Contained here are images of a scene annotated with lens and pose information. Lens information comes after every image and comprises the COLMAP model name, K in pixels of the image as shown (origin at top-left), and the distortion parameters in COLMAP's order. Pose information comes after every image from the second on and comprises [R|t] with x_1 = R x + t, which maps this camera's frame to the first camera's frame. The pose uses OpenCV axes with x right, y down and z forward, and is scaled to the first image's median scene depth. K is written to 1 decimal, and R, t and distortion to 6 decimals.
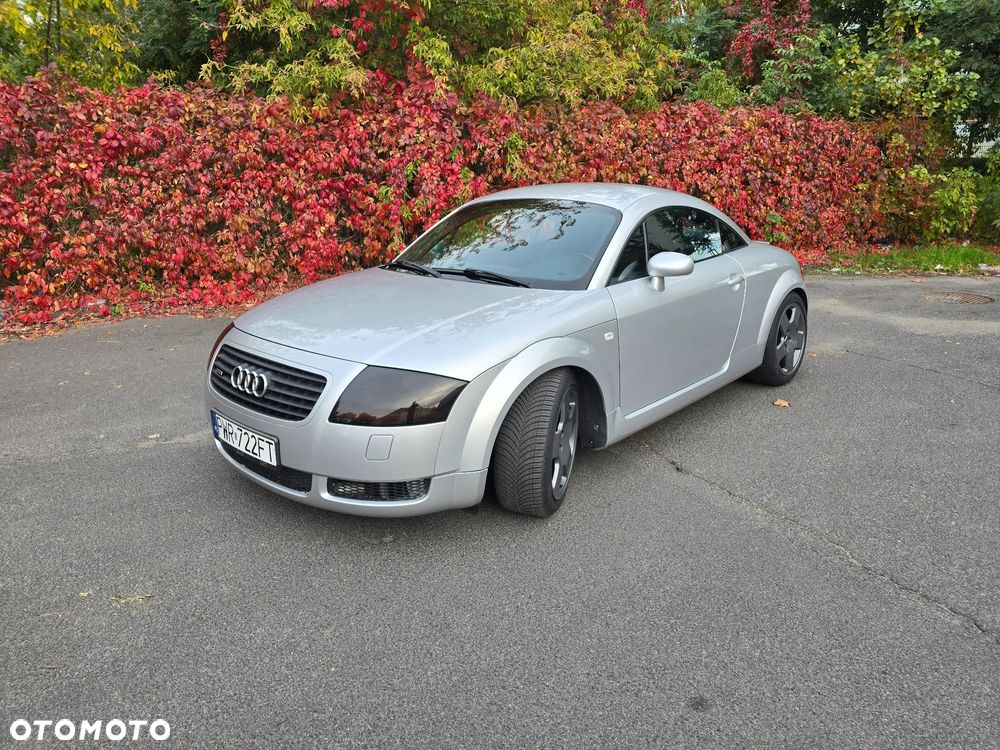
lens RADIAL K [[672.8, 0, 500.0], [0, 672.8, 375.0], [0, 0, 1]] dist [0.099115, 0.000049]
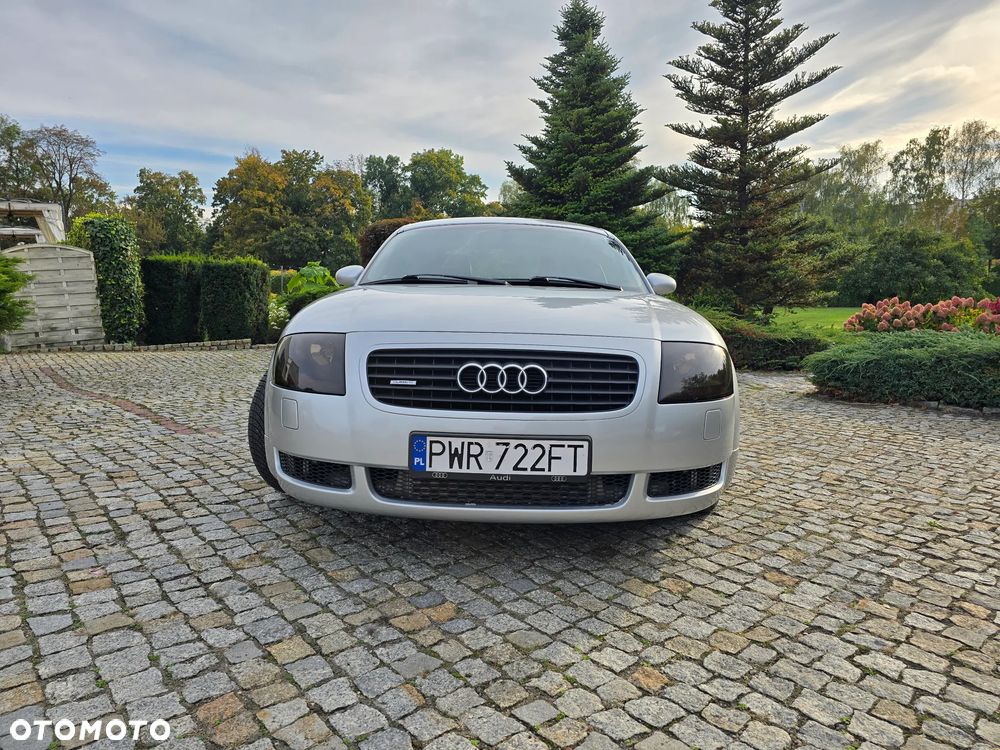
lens RADIAL K [[680.9, 0, 494.9], [0, 680.9, 362.9], [0, 0, 1]] dist [0.061175, -0.056681]
pose [[0.728632, -0.024682, 0.684461, -0.901233], [0.150768, 0.980617, -0.125137, 0.085678], [-0.668105, 0.194373, 0.718230, 0.457845]]
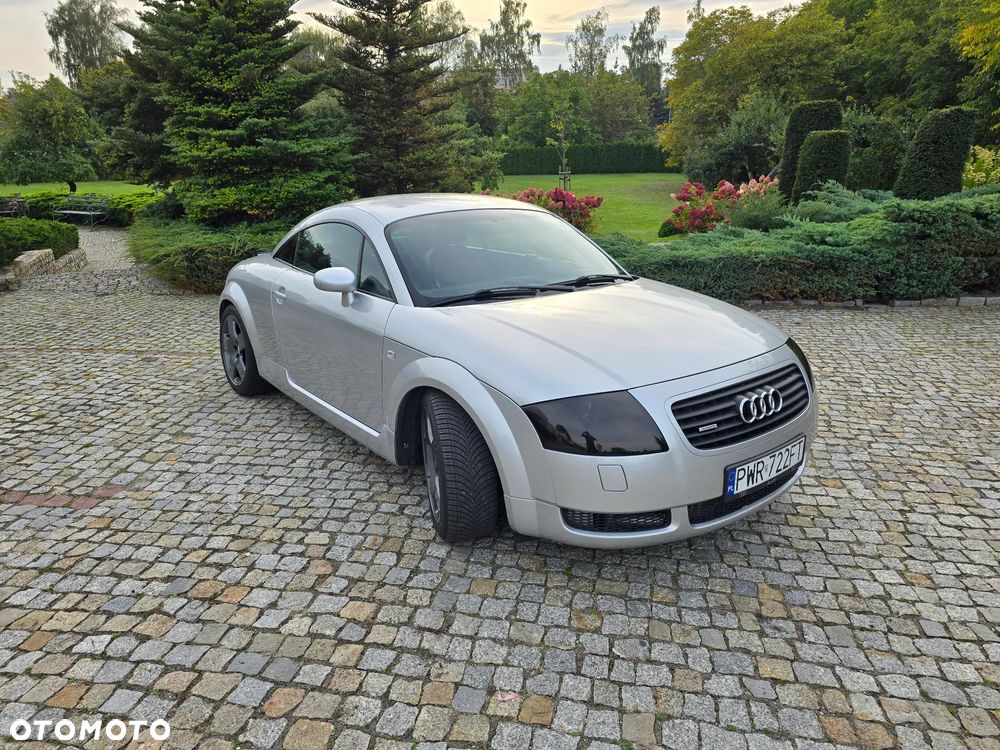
lens RADIAL K [[681.4, 0, 498.7], [0, 681.4, 365.5], [0, 0, 1]] dist [0.059647, -0.055259]
pose [[0.127985, -0.253305, 0.958883, -1.329880], [0.273389, 0.938386, 0.211400, -0.349493], [-0.953351, 0.235092, 0.189350, 1.162413]]
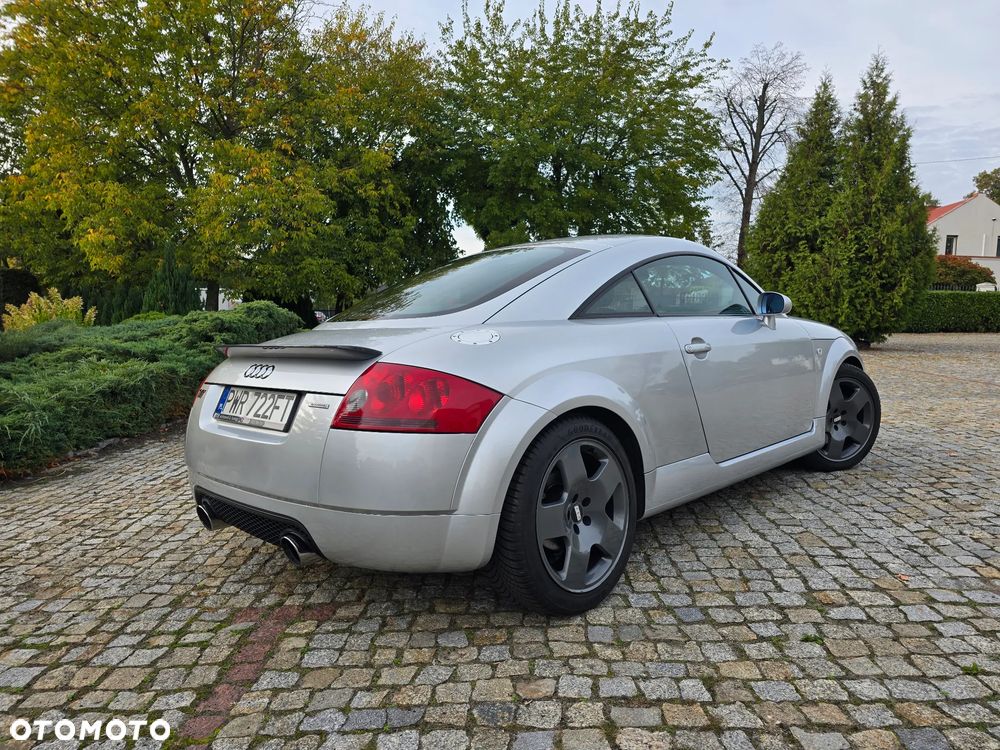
lens RADIAL K [[668.9, 0, 501.9], [0, 668.9, 369.5], [0, 0, 1]] dist [0.054576, -0.049894]
pose [[-0.998191, 0.058854, 0.012278, 0.329091], [0.059481, 0.937024, 0.344162, -0.645366], [0.008751, 0.344270, -0.938830, 2.803100]]
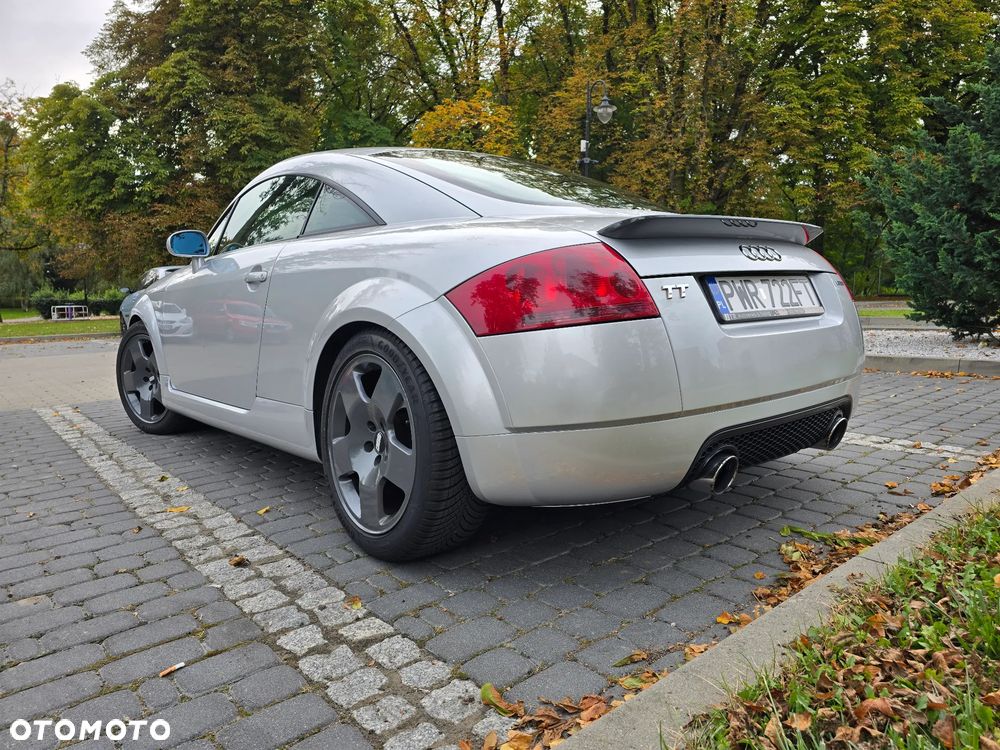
lens RADIAL K [[671.6, 0, 500.1], [0, 671.6, 349.5], [0, 0, 1]] dist [0.046646, -0.036482]
pose [[-0.105899, 0.115656, -0.987628, 1.365703], [-0.243622, 0.959925, 0.138534, -0.304672], [0.964072, 0.255278, -0.073479, 1.820792]]
